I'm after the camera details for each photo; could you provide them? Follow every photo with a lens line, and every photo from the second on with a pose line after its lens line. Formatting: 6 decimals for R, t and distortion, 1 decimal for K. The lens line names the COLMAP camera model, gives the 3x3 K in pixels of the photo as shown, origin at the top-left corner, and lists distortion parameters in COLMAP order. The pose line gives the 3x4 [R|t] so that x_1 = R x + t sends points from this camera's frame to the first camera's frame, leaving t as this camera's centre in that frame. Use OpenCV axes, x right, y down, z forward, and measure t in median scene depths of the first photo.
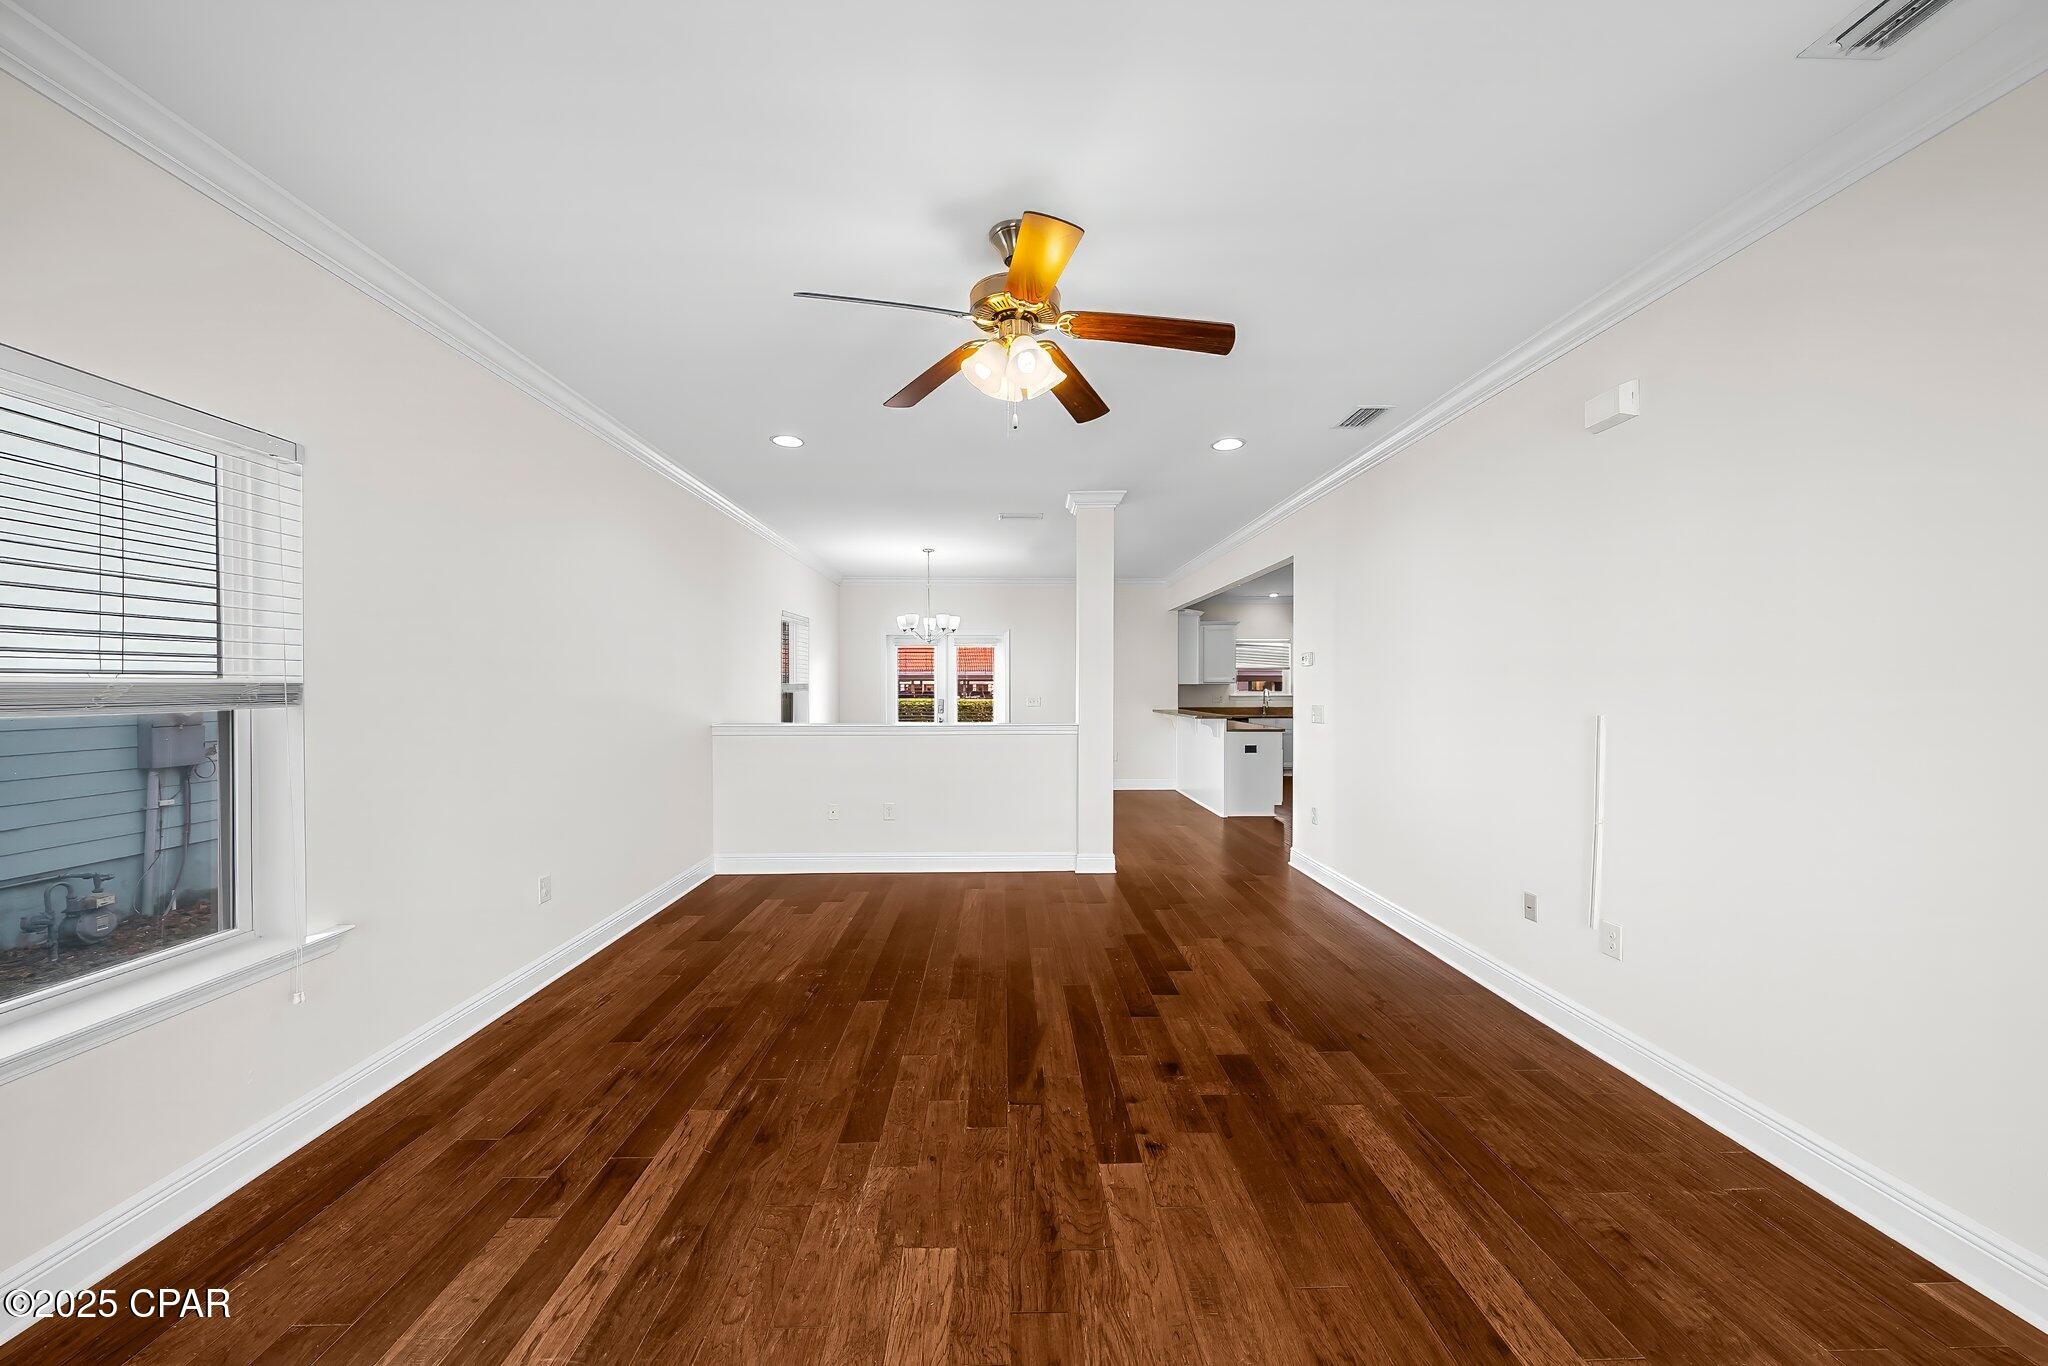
lens RADIAL K [[713.5, 0, 1028.0], [0, 713.5, 677.8], [0, 0, 1]] dist [-0.010220, -0.000285]
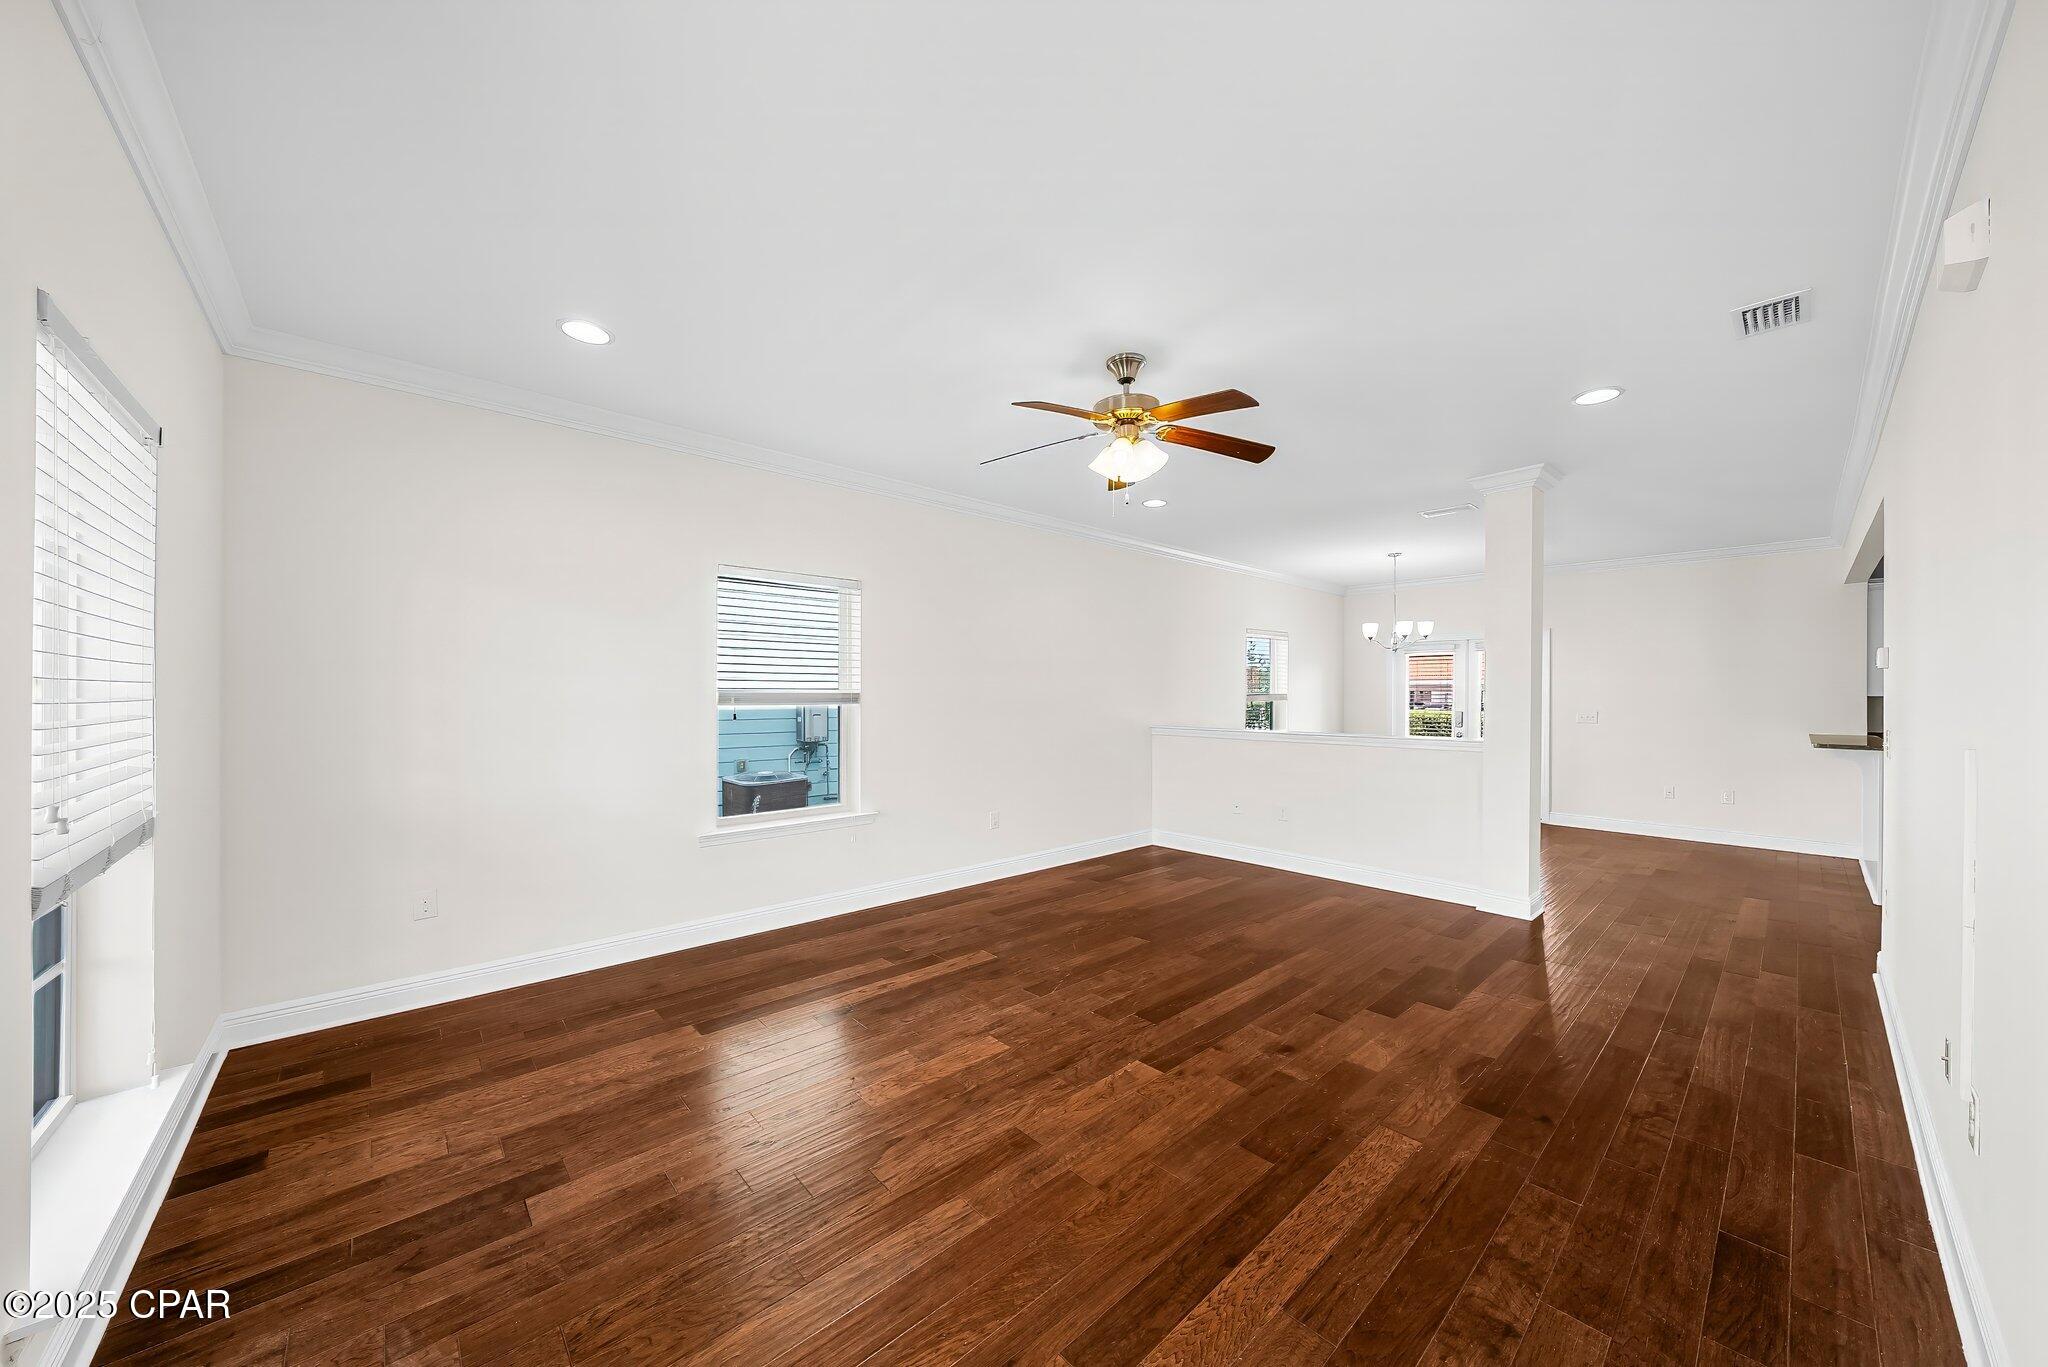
lens RADIAL K [[713.5, 0, 1007.9], [0, 713.5, 694.3], [0, 0, 1]] dist [-0.010220, -0.000285]
pose [[0.645281, 0.007483, -0.763909, 0.752510], [0.001097, 0.999942, 0.010722, -0.007893], [0.763945, -0.007756, 0.645235, -0.024981]]
